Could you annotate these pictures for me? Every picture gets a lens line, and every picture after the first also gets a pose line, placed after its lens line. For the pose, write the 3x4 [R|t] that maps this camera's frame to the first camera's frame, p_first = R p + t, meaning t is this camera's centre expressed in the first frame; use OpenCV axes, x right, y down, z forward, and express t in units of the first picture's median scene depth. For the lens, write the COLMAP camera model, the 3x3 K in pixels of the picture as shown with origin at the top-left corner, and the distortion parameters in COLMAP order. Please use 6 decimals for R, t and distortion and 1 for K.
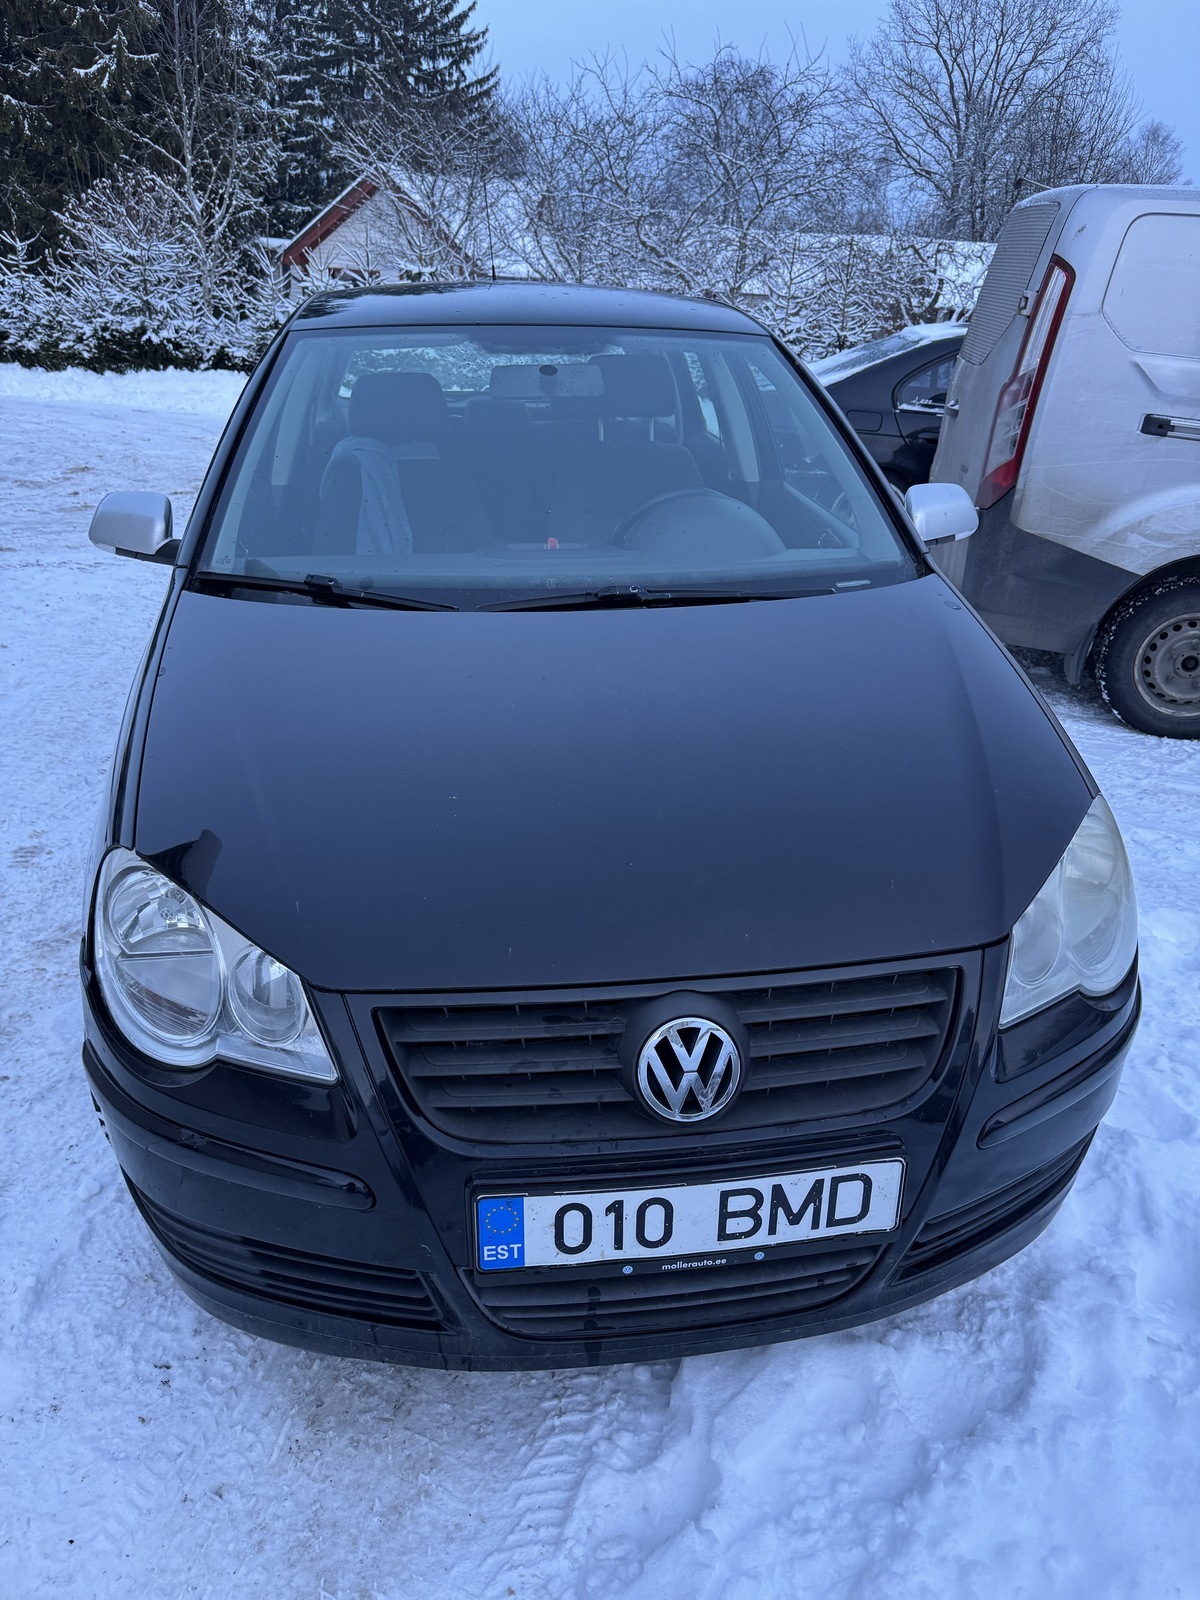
lens RADIAL K [[1114.1, 0, 600.0], [0, 1114.1, 800.0], [0, 0, 1]] dist [-0.003732, -0.001745]
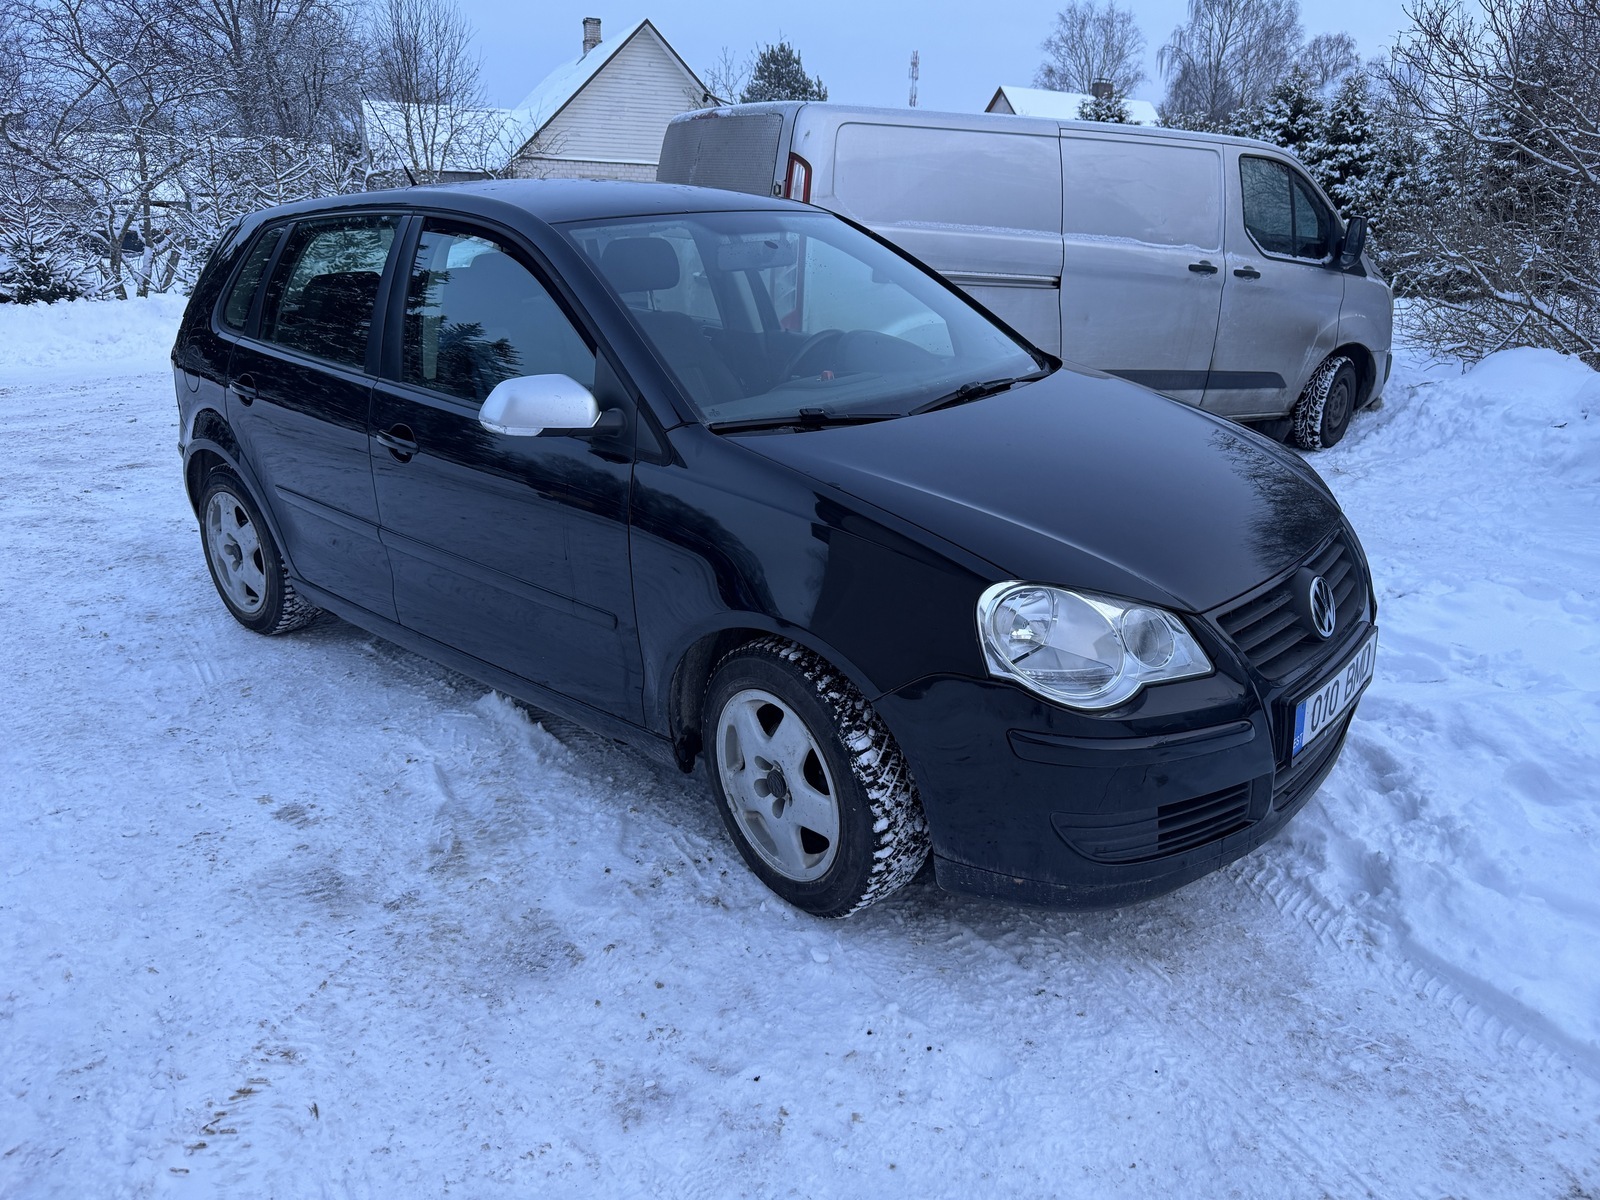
lens RADIAL K [[1114.1, 0, 800.0], [0, 1114.1, 600.0], [0, 0, 1]] dist [-0.003732, -0.001745]
pose [[0.754288, -0.248157, 0.607838, -1.082107], [0.292255, 0.955942, 0.027605, -0.036585], [-0.587908, 0.156822, 0.793581, 0.060722]]
